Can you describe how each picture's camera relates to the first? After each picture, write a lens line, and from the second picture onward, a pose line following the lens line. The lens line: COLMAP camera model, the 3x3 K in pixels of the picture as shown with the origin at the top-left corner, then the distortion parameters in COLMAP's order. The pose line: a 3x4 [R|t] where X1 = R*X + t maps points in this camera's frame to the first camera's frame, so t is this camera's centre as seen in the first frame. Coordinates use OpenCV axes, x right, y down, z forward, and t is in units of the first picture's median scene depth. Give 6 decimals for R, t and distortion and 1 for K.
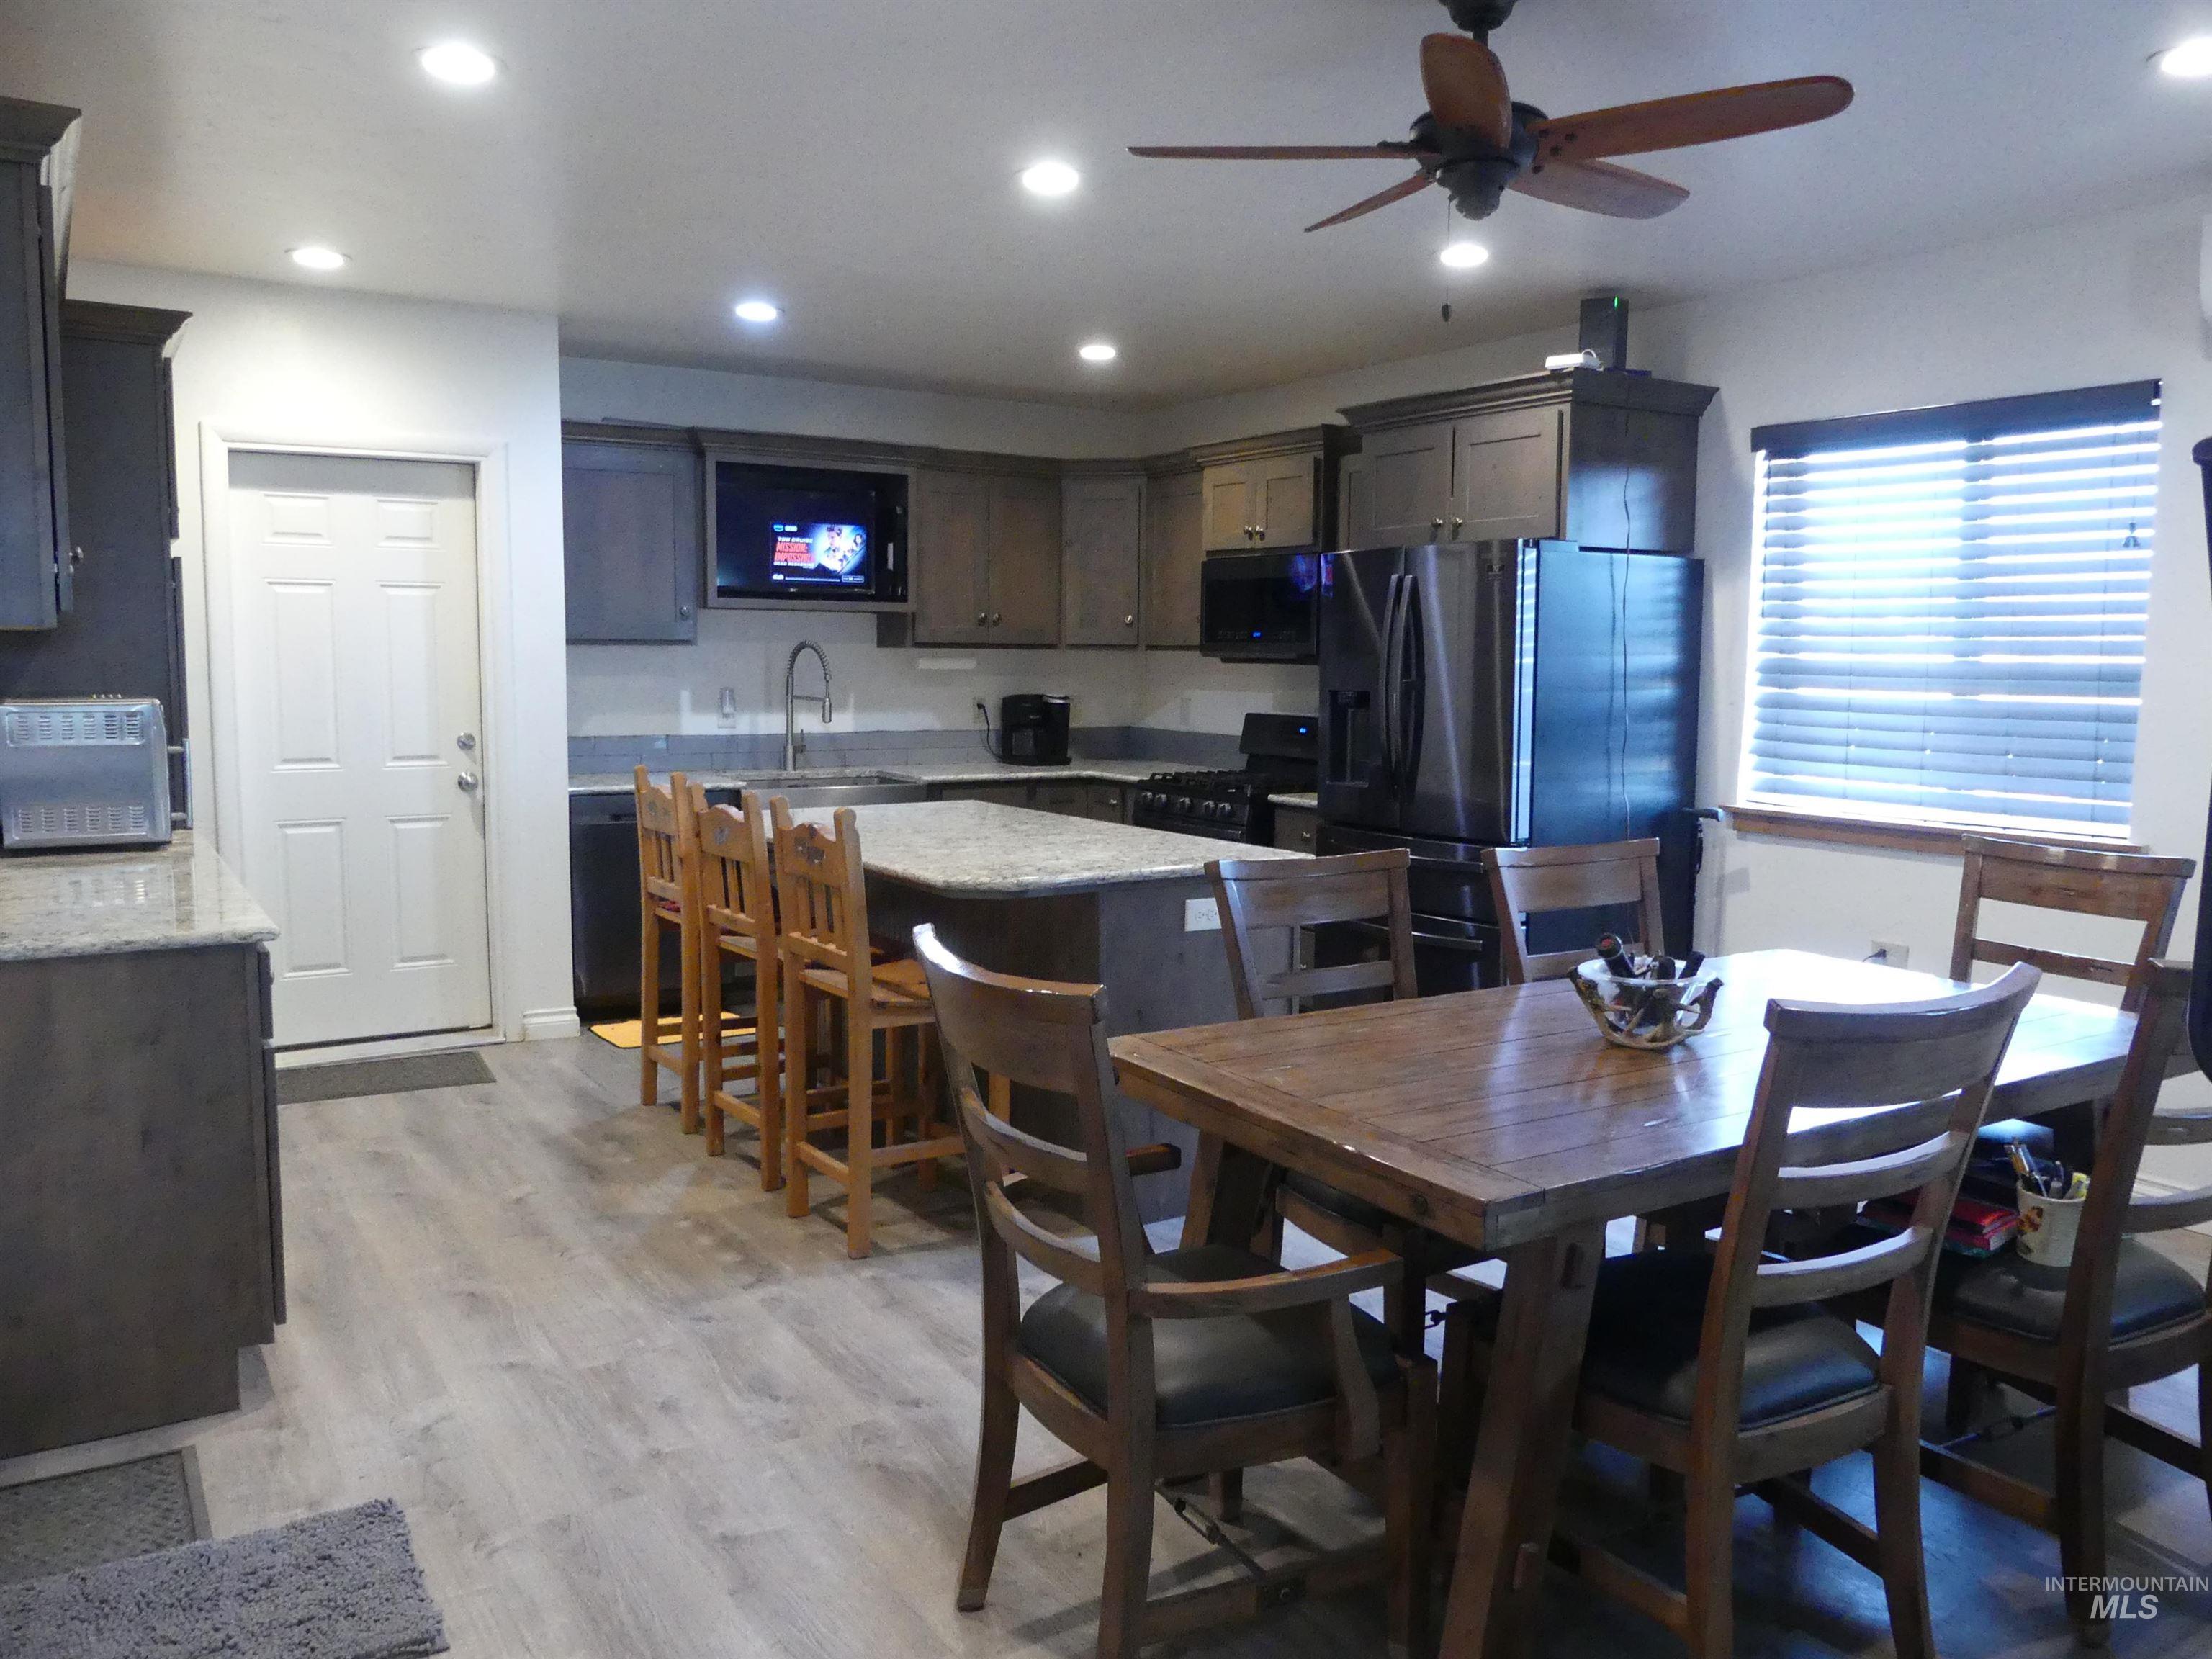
lens RADIAL K [[1654.5, 0, 1093.4], [0, 1654.5, 817.5], [0, 0, 1]] dist [-0.011570, 0.007015]
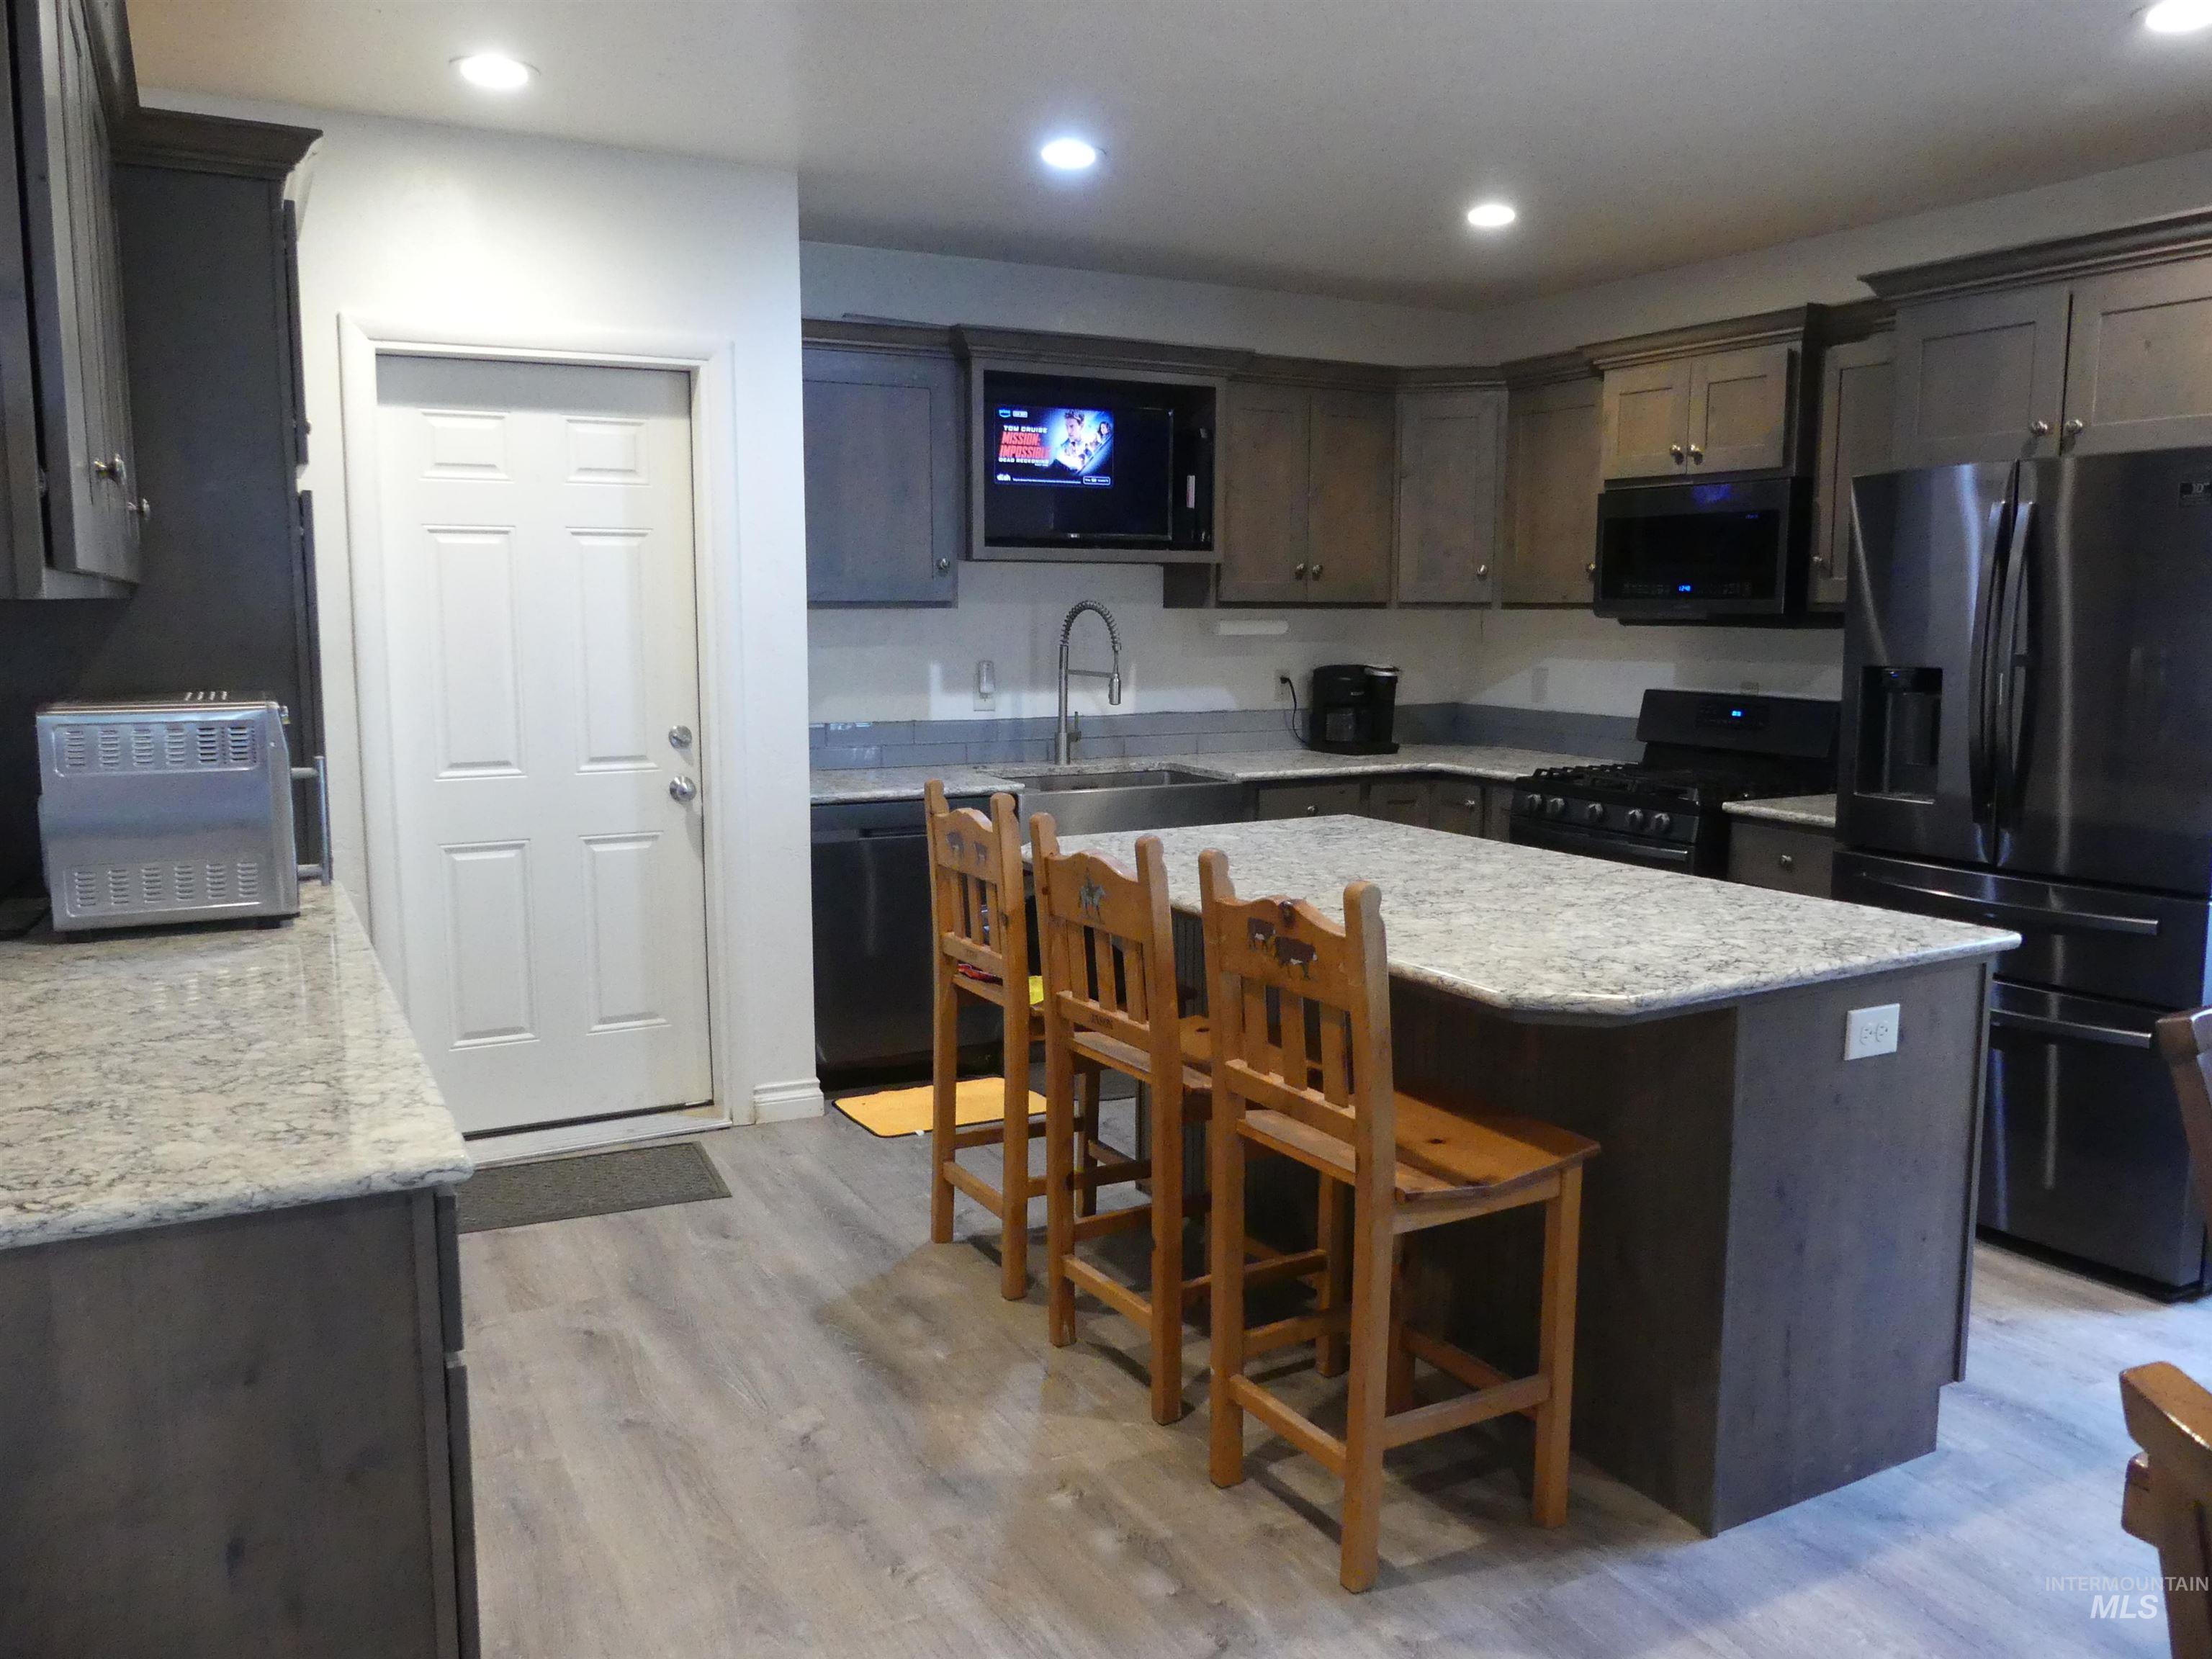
lens RADIAL K [[1669.1, 0, 1113.4], [0, 1669.1, 812.4], [0, 0, 1]] dist [-0.030267, 0.042222]
pose [[0.997640, 0.000831, -0.068651, -0.130699], [0.000793, 0.999720, 0.023632, -0.030141], [0.068652, -0.023631, 0.997361, 0.251150]]
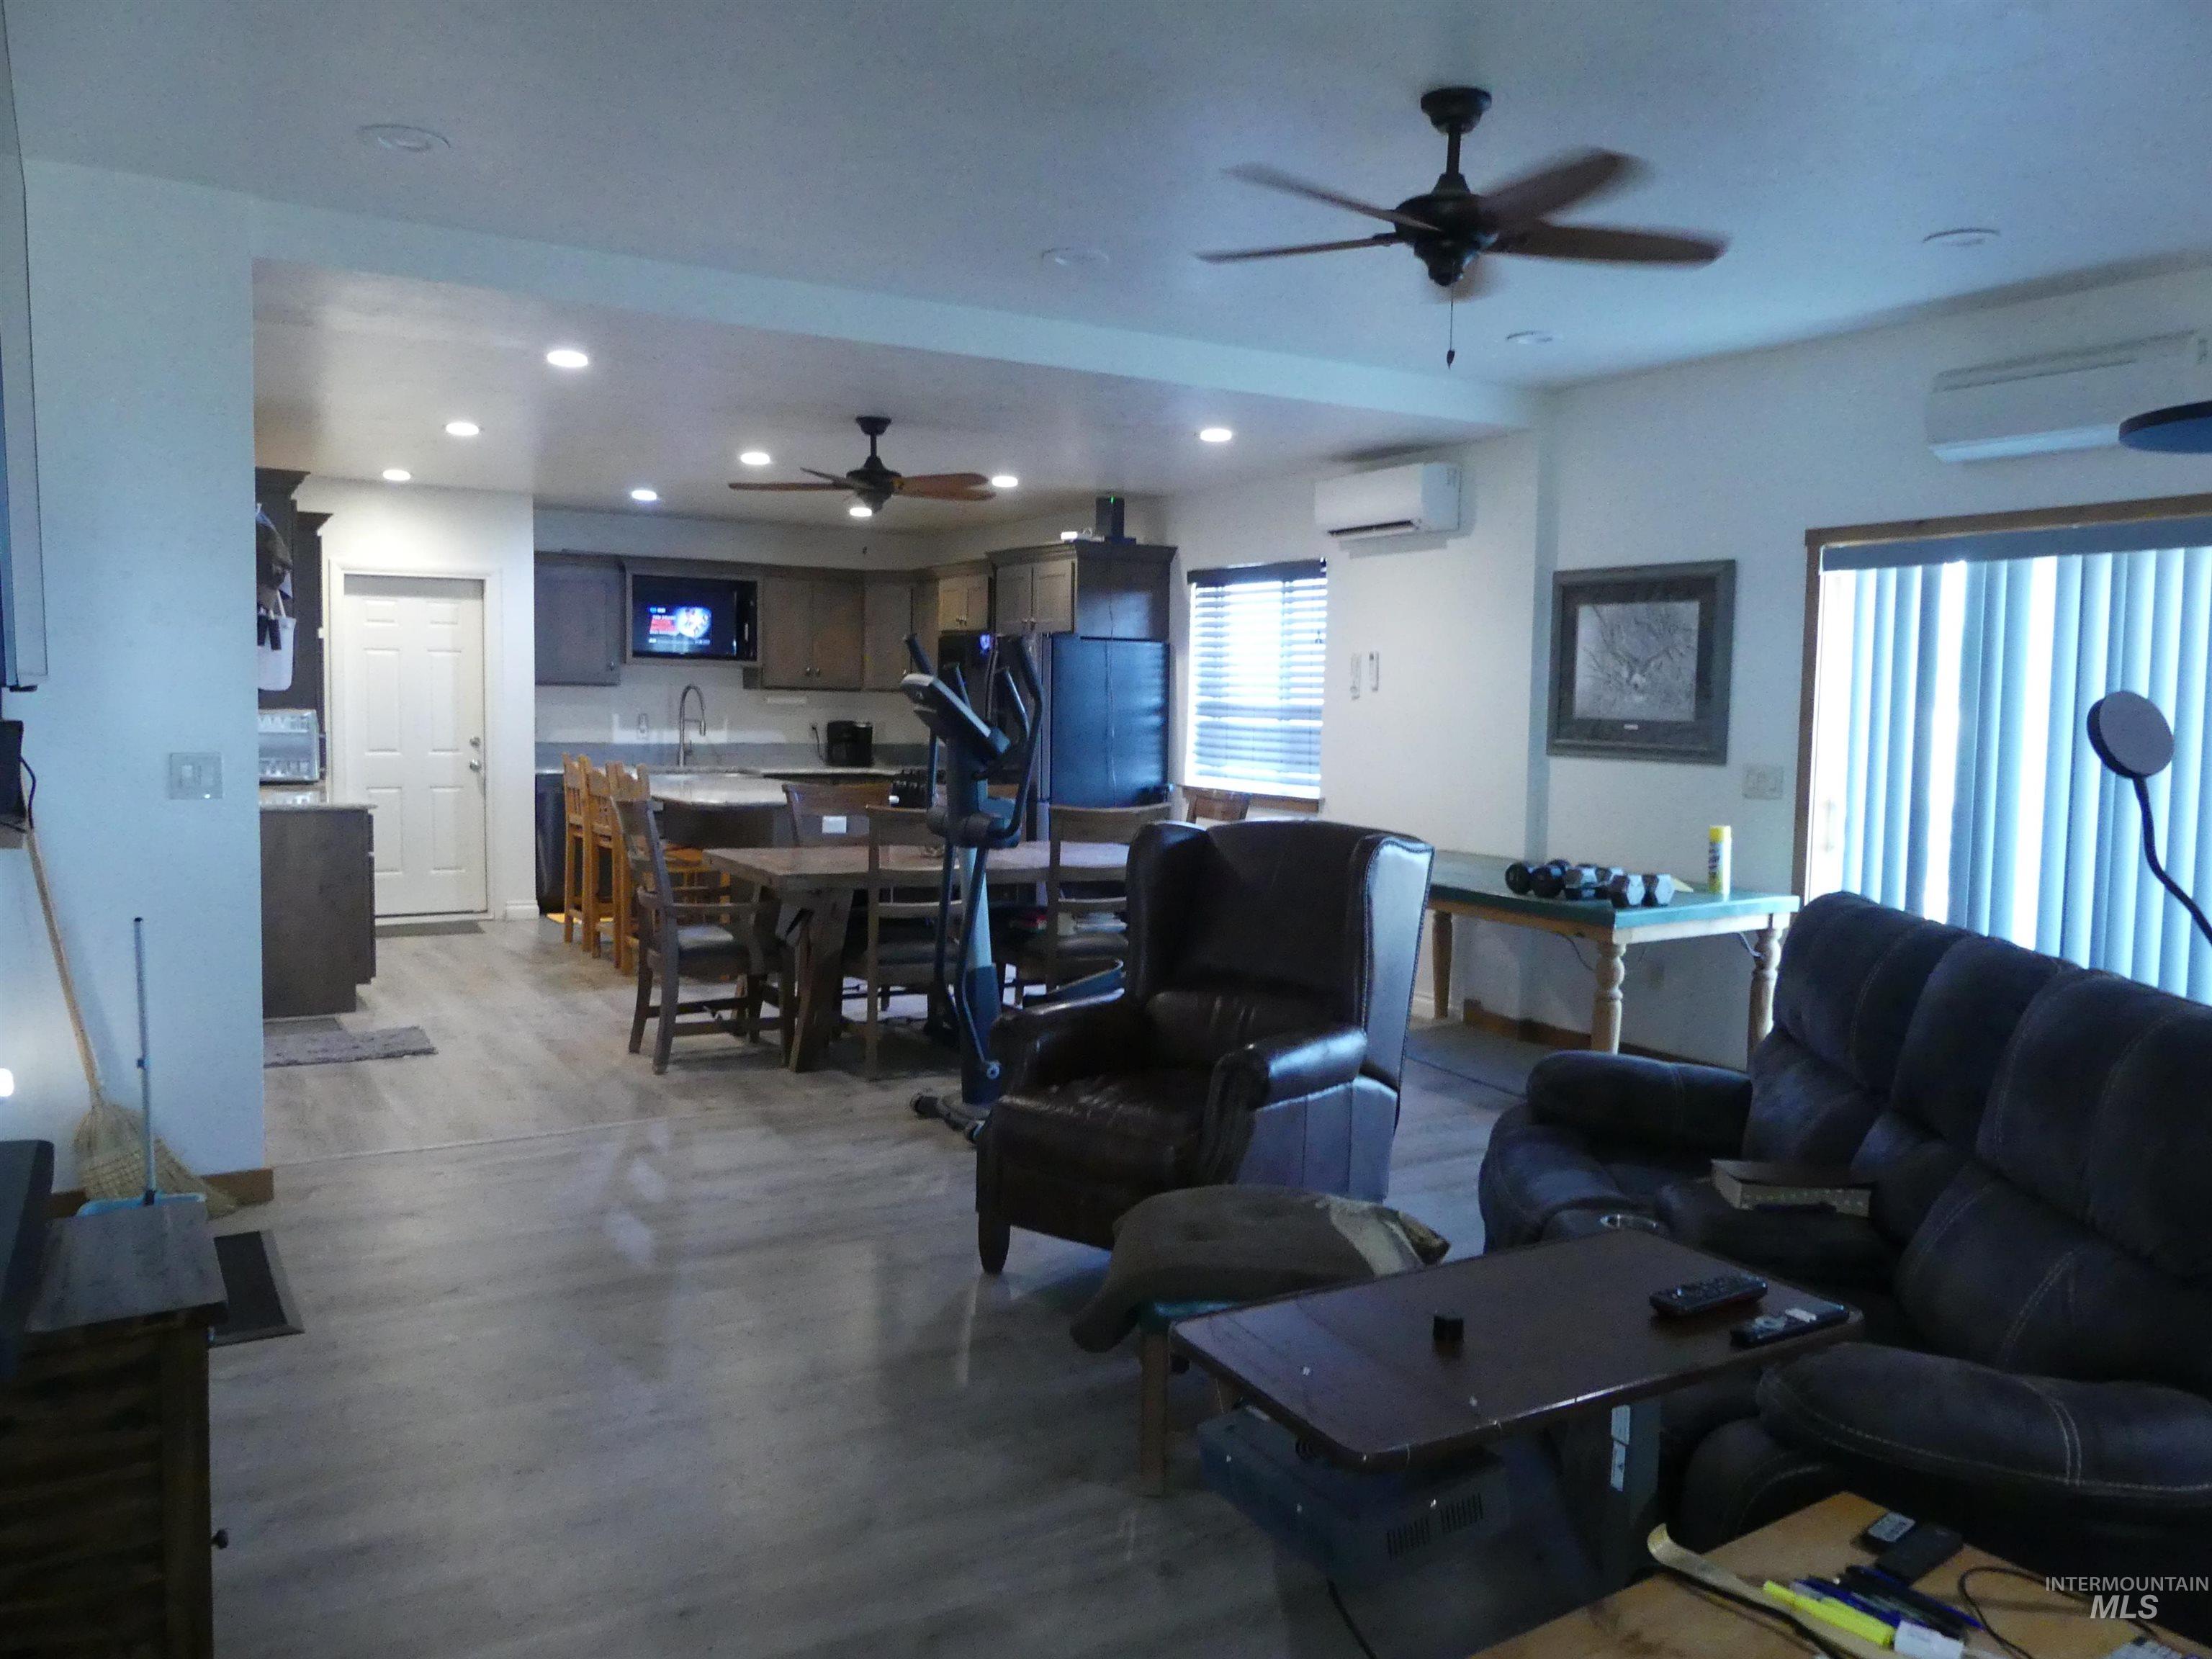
lens RADIAL K [[1642.9, 0, 1106.0], [0, 1642.9, 829.5], [0, 0, 1]] dist [-0.055582, 0.061580]
pose [[0.999798, 0.013065, -0.015252, 0.307000], [-0.013368, 0.999712, -0.019944, 0.071675], [0.014987, 0.020144, 0.999685, -0.690464]]
